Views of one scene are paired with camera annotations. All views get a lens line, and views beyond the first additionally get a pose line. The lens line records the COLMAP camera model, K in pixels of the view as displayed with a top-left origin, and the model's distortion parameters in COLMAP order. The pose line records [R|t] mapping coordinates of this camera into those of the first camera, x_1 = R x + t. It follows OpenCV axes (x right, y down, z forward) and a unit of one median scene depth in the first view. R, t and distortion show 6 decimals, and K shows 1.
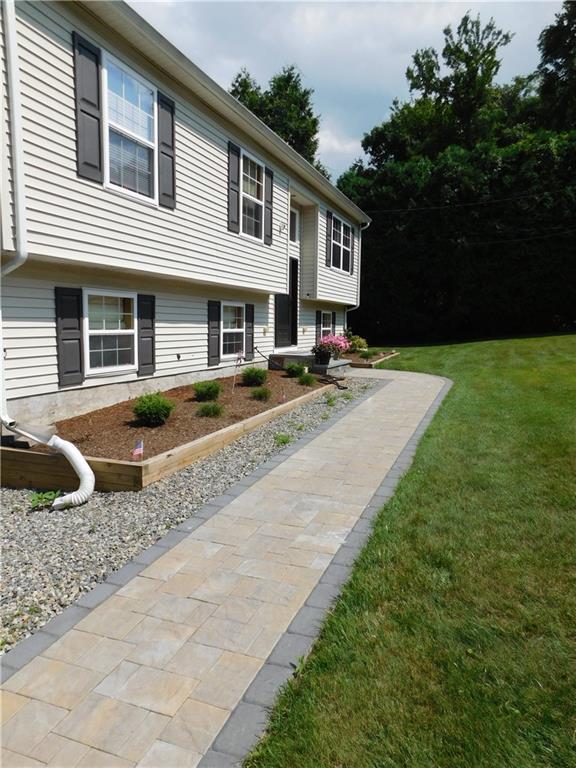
lens RADIAL K [[501.4, 0, 288.0], [0, 501.4, 384.0], [0, 0, 1]] dist [-0.032134, 0.005235]
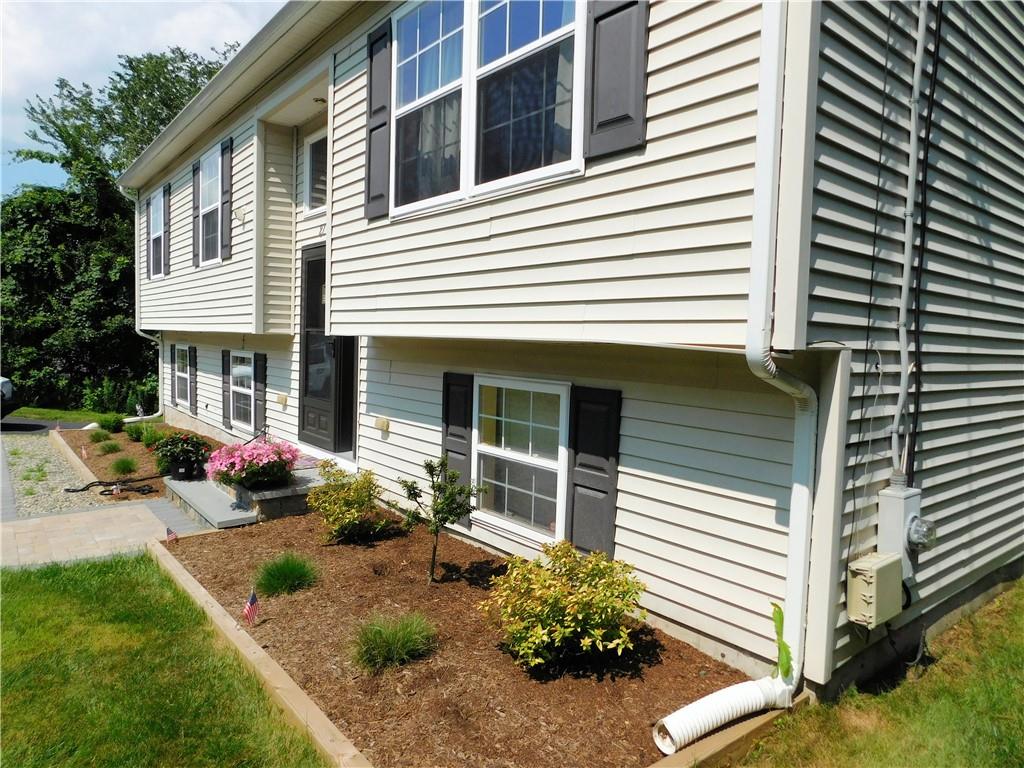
lens RADIAL K [[668.5, 0, 512.0], [0, 668.5, 384.0], [0, 0, 1]] dist [-0.032134, 0.005235]
pose [[-0.491632, 0.032405, -0.870200, 0.241564], [-0.139754, 0.983418, 0.115577, -0.249671], [0.859516, 0.178435, -0.478951, 1.274210]]
